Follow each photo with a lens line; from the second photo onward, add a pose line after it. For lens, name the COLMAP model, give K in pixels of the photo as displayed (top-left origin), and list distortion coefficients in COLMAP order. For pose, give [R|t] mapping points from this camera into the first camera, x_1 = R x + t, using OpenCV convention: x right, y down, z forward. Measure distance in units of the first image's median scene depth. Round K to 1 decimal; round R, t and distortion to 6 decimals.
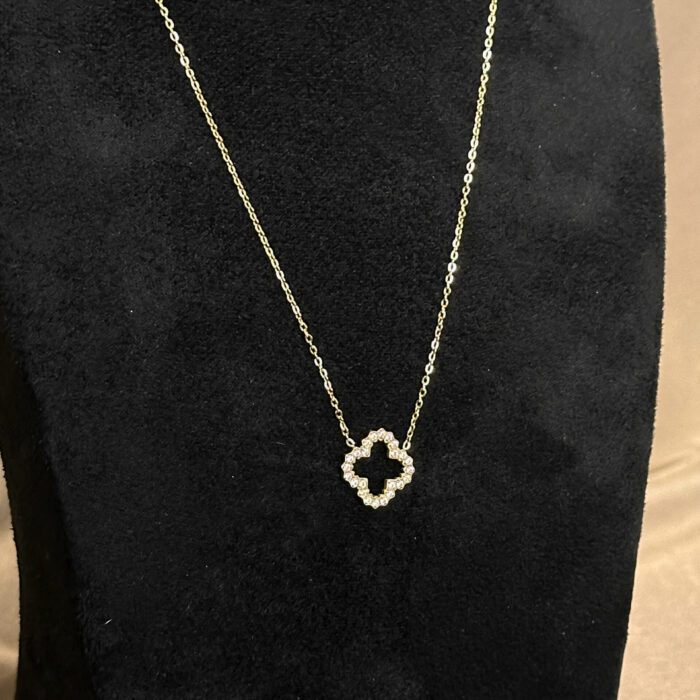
lens RADIAL K [[2199.9, 0, 355.1], [0, 2199.9, 372.7], [0, 0, 1]] dist [0.202998, 0.000000]
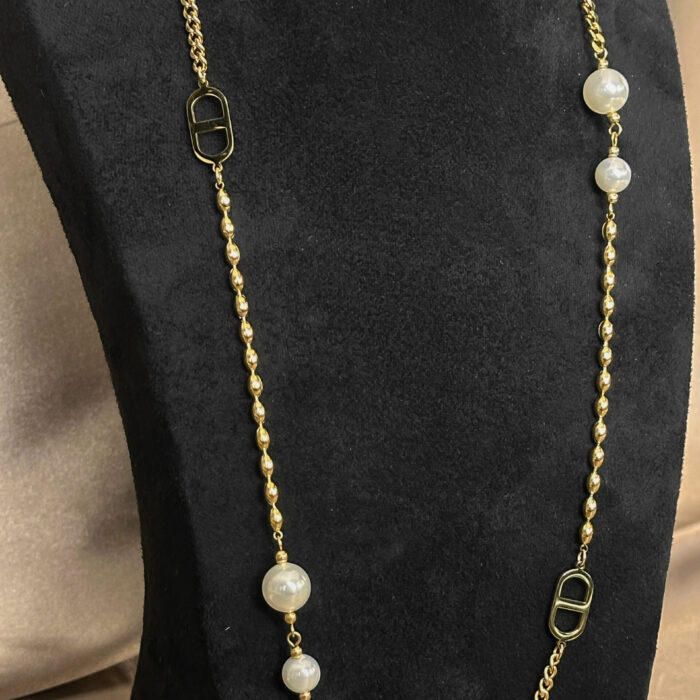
lens RADIAL K [[2199.9, 0, 350.9], [0, 2199.9, 349.6], [0, 0, 1]] dist [0.202998, 0.000000]
pose [[0.999777, 0.020688, -0.004324, -0.040596], [-0.020745, 0.999692, -0.013612, -0.023565], [0.004041, 0.013698, 0.999898, -0.198624]]
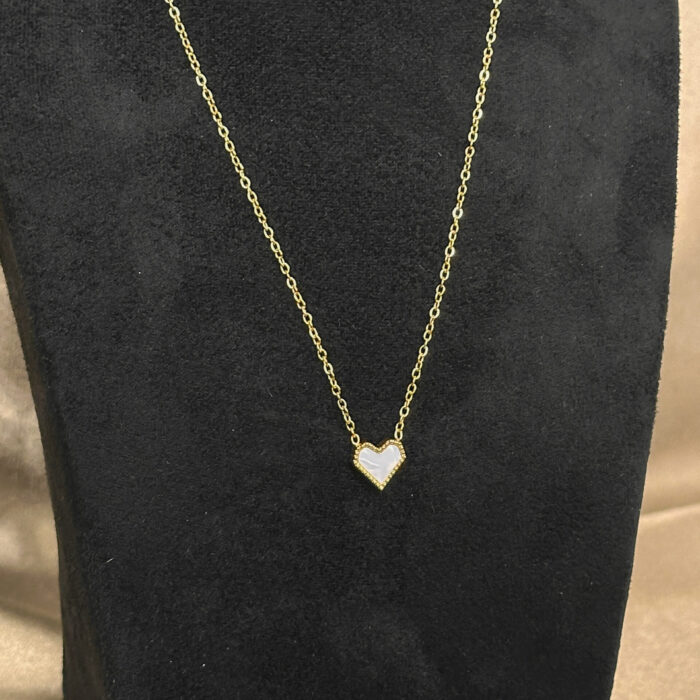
lens RADIAL K [[2199.9, 0, 353.9], [0, 2199.9, 351.3], [0, 0, 1]] dist [0.202998, 0.000000]
pose [[0.990979, 0.026729, -0.131325, 0.138323], [-0.027559, 0.999610, -0.004505, 0.011879], [0.131154, 0.008084, 0.991329, -0.049978]]
